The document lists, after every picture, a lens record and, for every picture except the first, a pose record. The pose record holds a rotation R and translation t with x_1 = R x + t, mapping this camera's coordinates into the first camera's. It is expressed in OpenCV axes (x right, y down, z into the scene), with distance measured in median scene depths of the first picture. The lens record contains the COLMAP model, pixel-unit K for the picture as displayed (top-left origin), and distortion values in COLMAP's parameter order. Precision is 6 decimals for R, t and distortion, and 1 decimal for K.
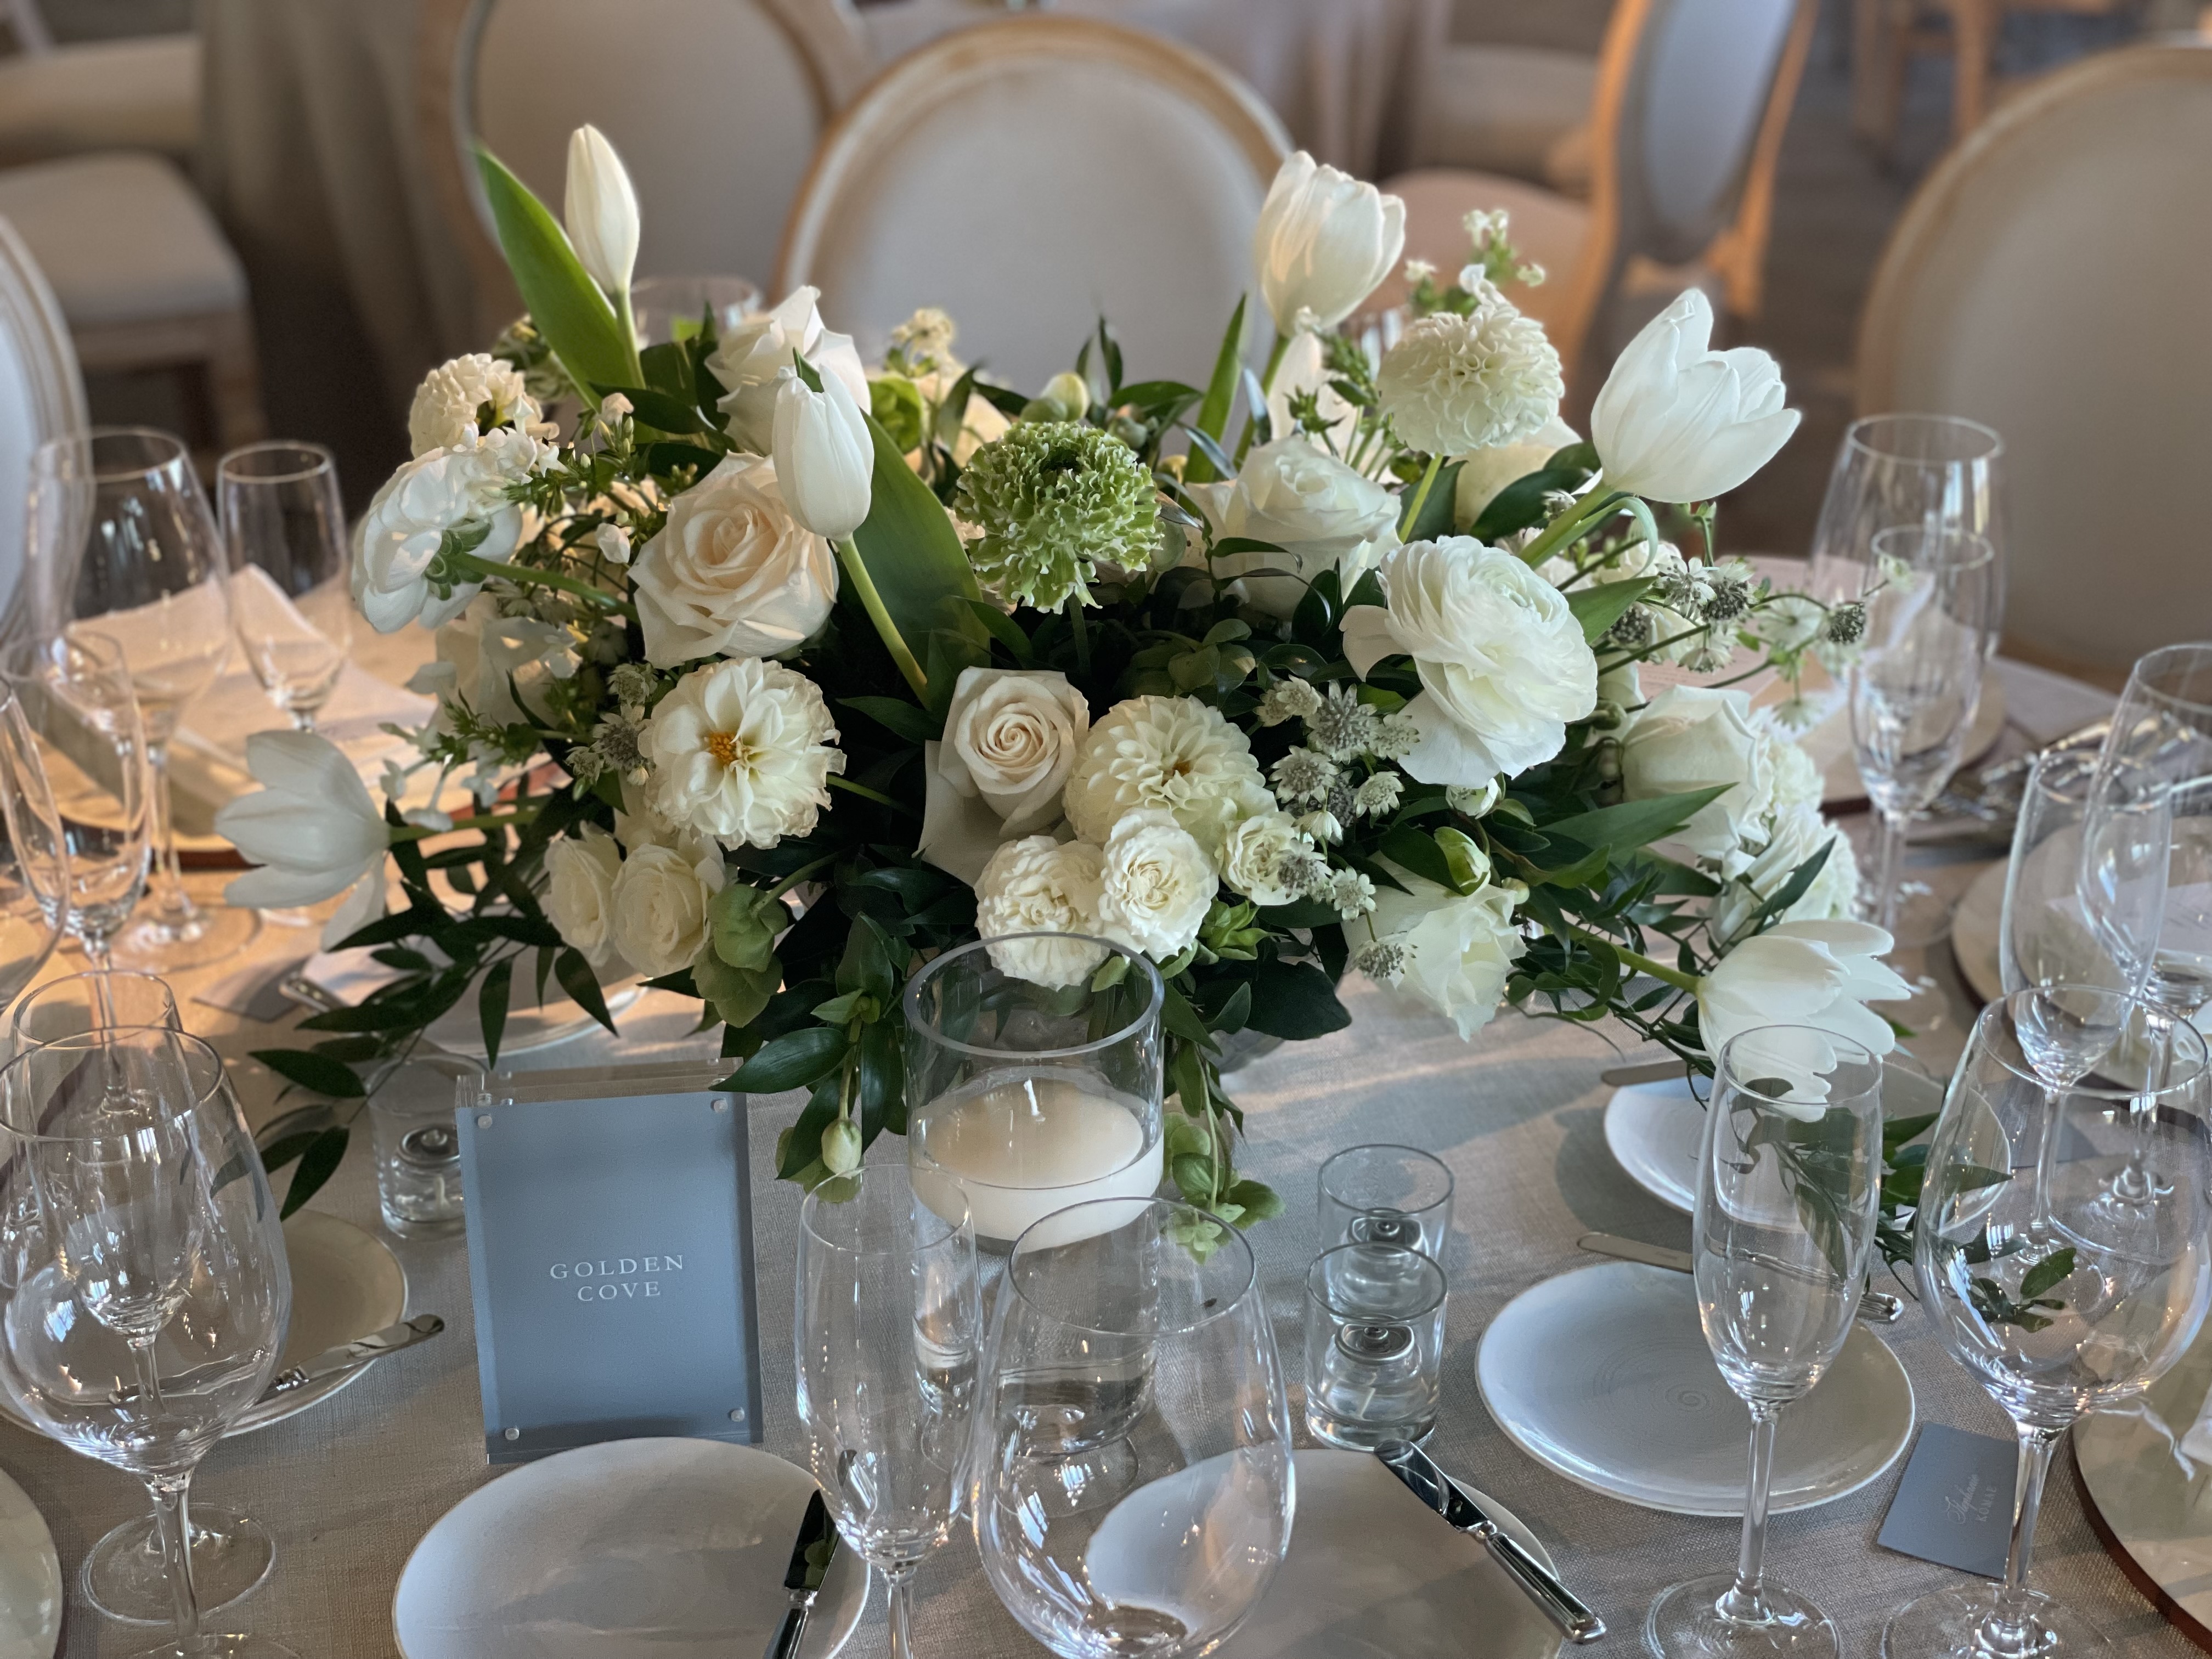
lens RADIAL K [[3354.8, 0, 1068.4], [0, 3354.8, 830.2], [0, 0, 1]] dist [0.029665, 0.010345]
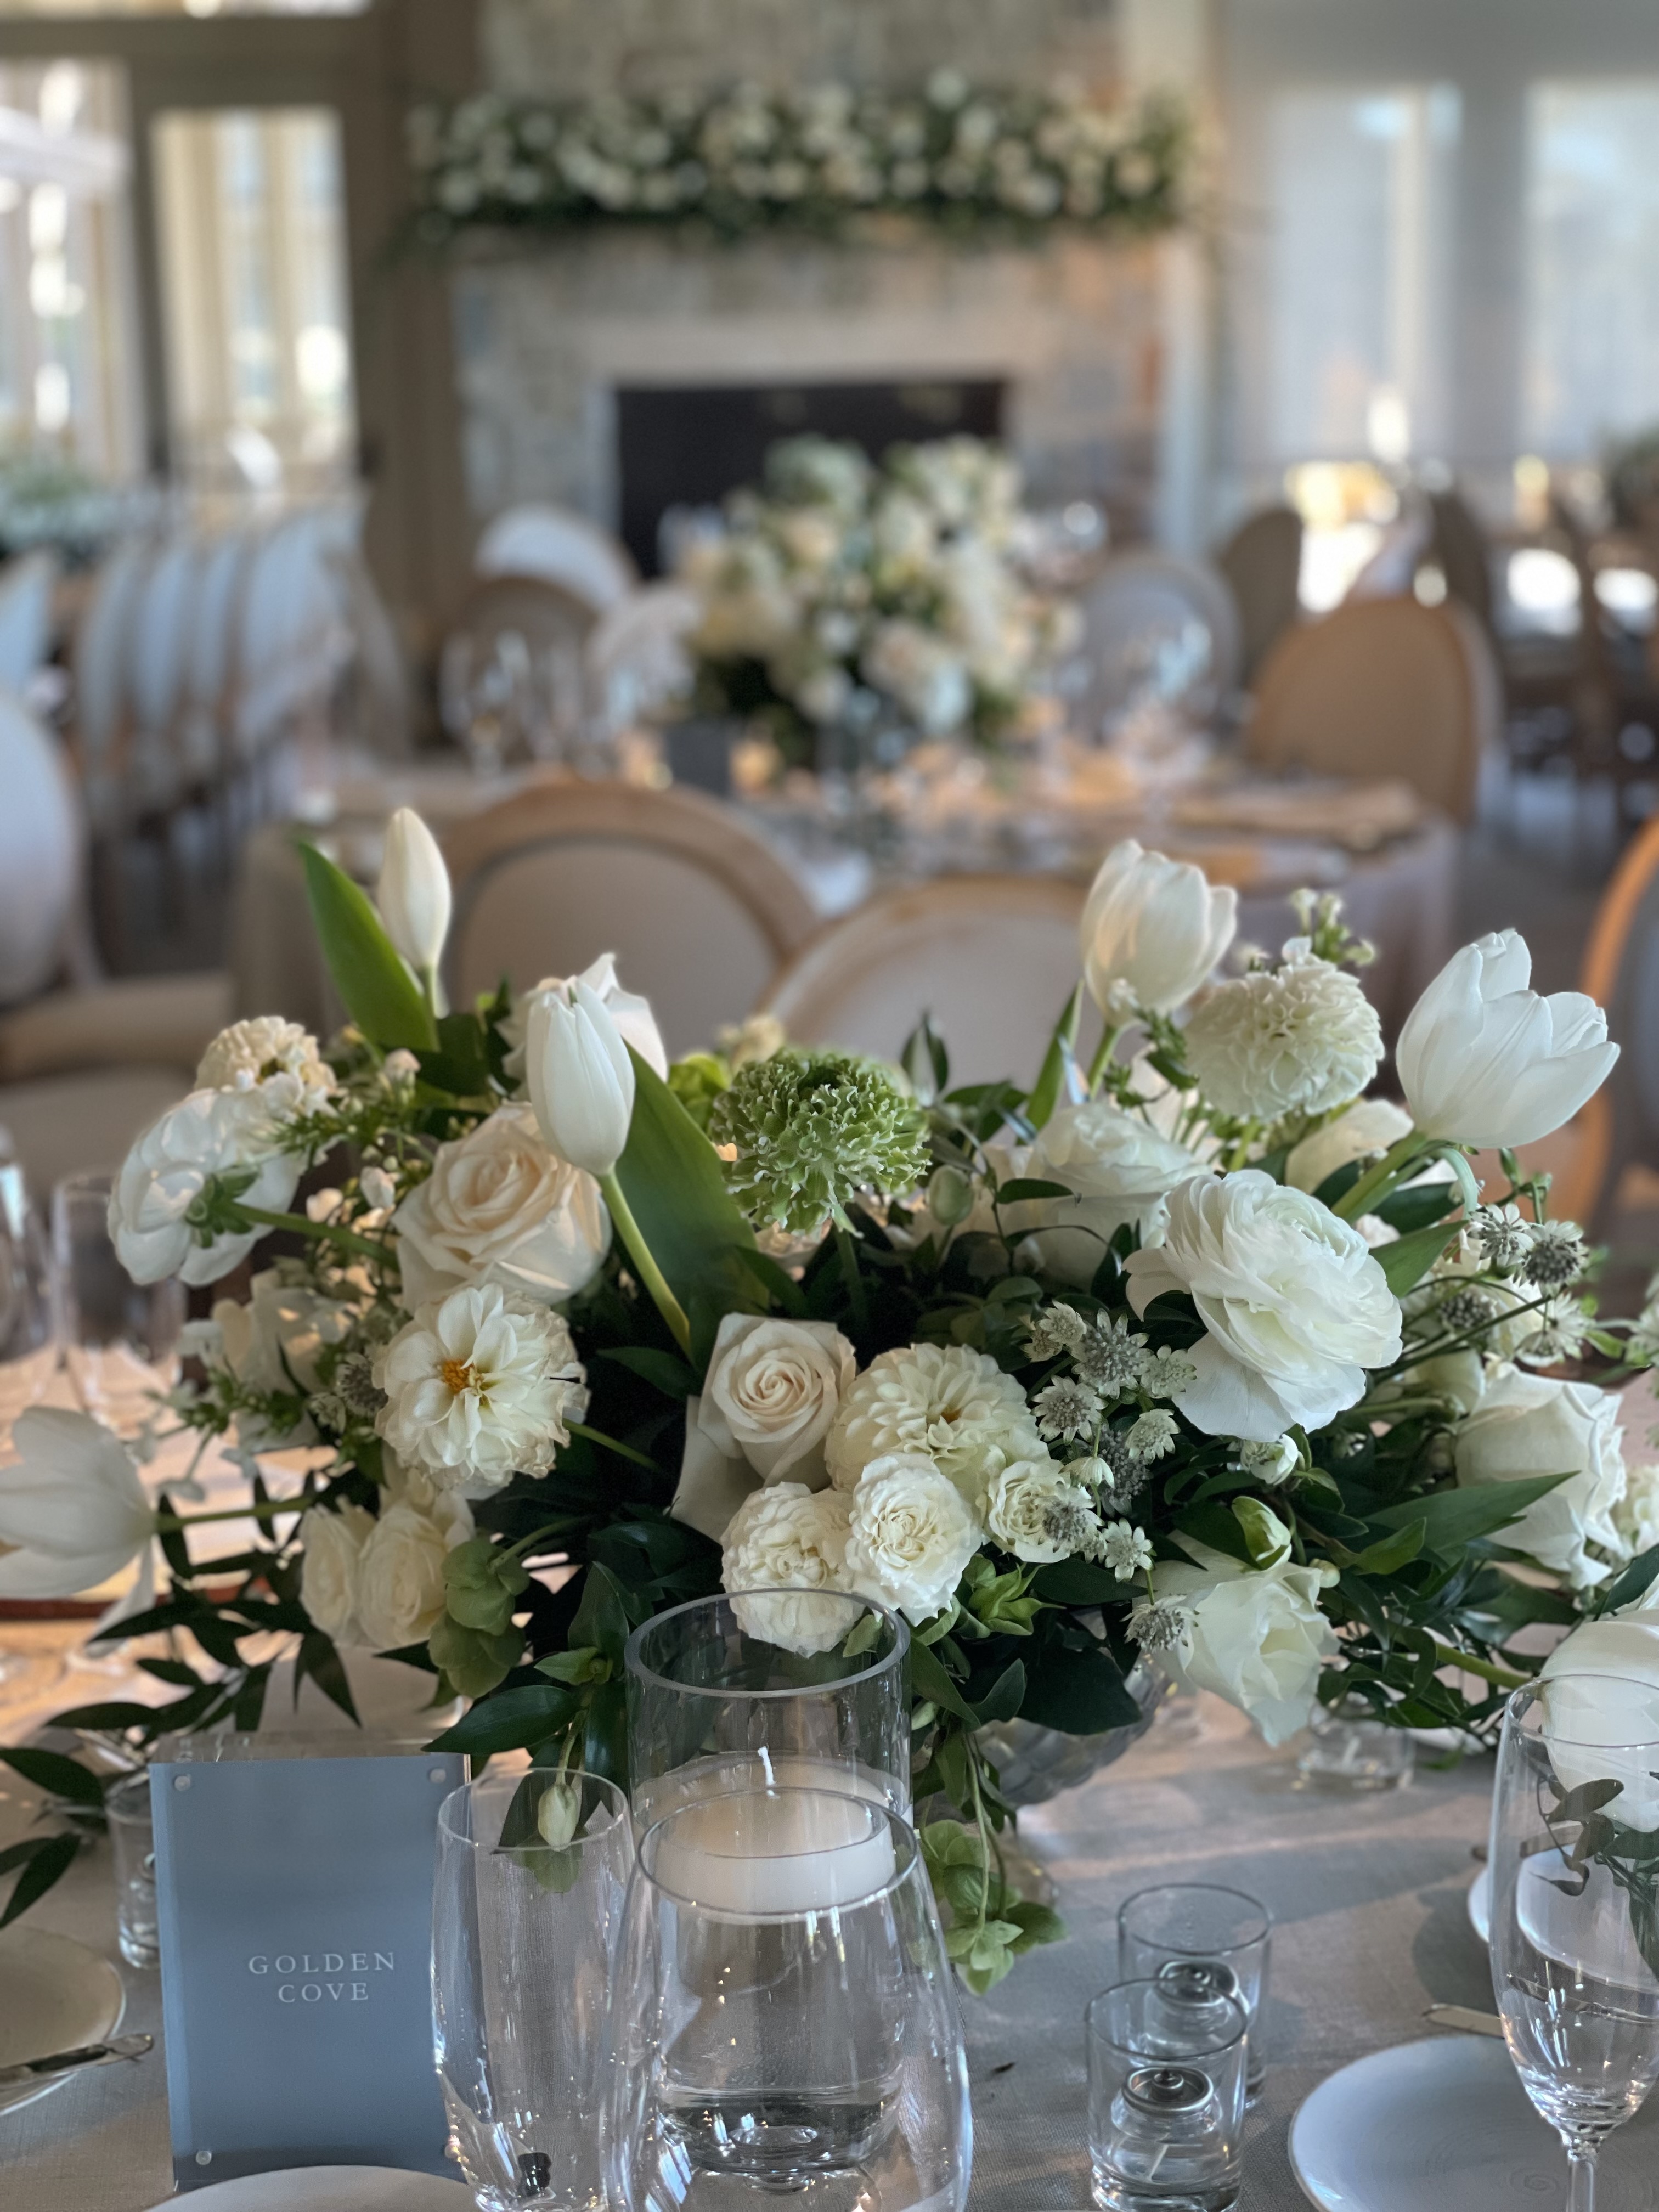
lens RADIAL K [[3340.4, 0, 829.5], [0, 3340.4, 1106.0], [0, 0, 1]] dist [0.070024, -0.134701]
pose [[0.994554, 0.011779, -0.103558, 0.094177], [-0.035490, 0.972488, -0.230234, 0.110196], [0.097997, 0.232655, 0.967609, 0.083103]]
